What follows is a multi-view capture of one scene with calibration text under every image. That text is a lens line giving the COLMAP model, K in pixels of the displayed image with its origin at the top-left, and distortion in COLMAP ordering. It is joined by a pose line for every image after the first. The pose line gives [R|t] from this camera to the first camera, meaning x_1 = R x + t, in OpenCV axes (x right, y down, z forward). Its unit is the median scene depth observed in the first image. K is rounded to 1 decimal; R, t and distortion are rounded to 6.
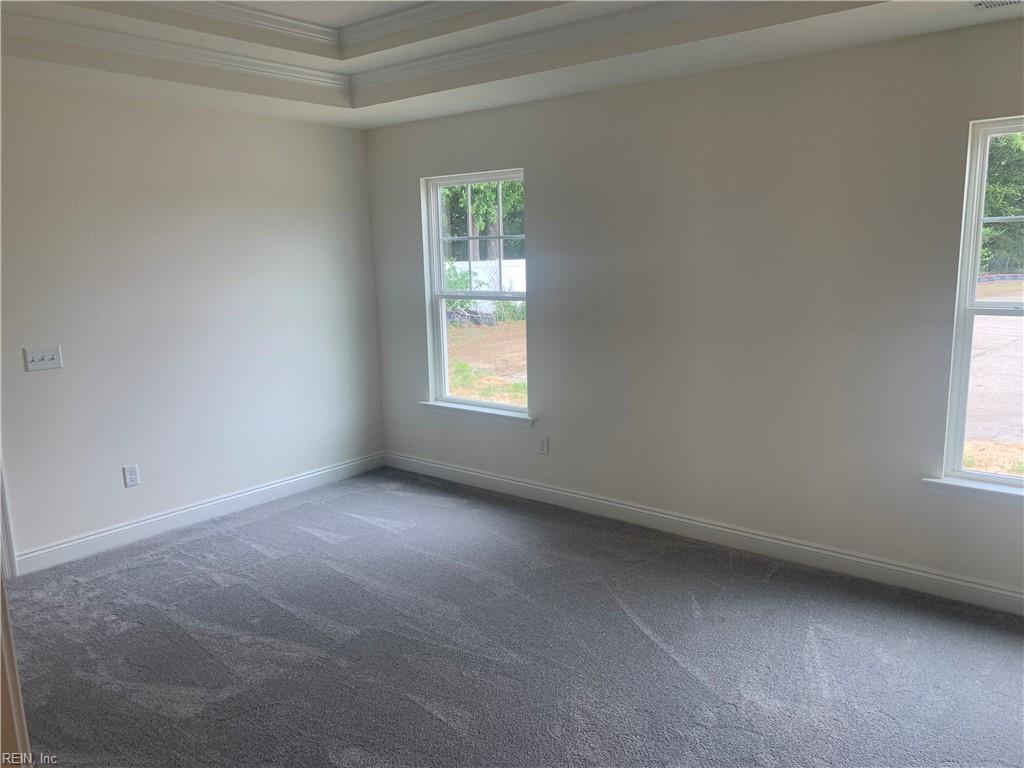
lens RADIAL K [[790.0, 0, 513.5], [0, 790.0, 387.0], [0, 0, 1]] dist [0.013565, 0.000179]
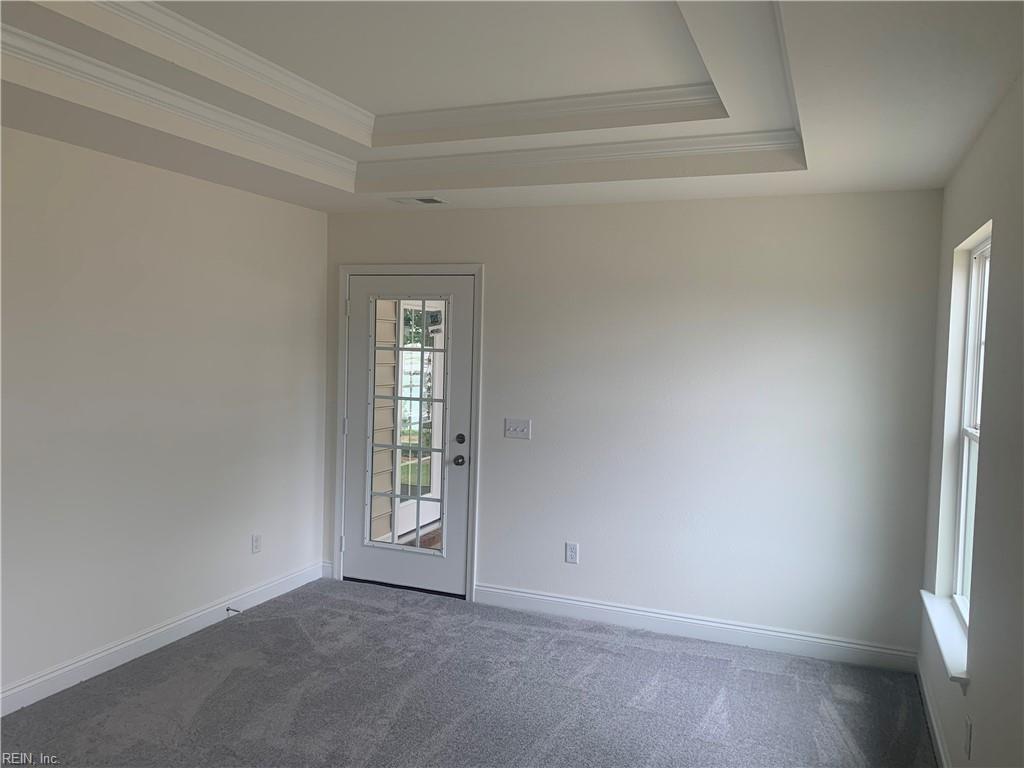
lens RADIAL K [[790.0, 0, 504.9], [0, 790.0, 358.3], [0, 0, 1]] dist [0.013565, 0.000179]
pose [[0.290939, 0.050436, -0.955411, 0.488566], [-0.194149, 0.980945, -0.007338, -0.118419], [0.936835, 0.187627, 0.295188, 0.577923]]
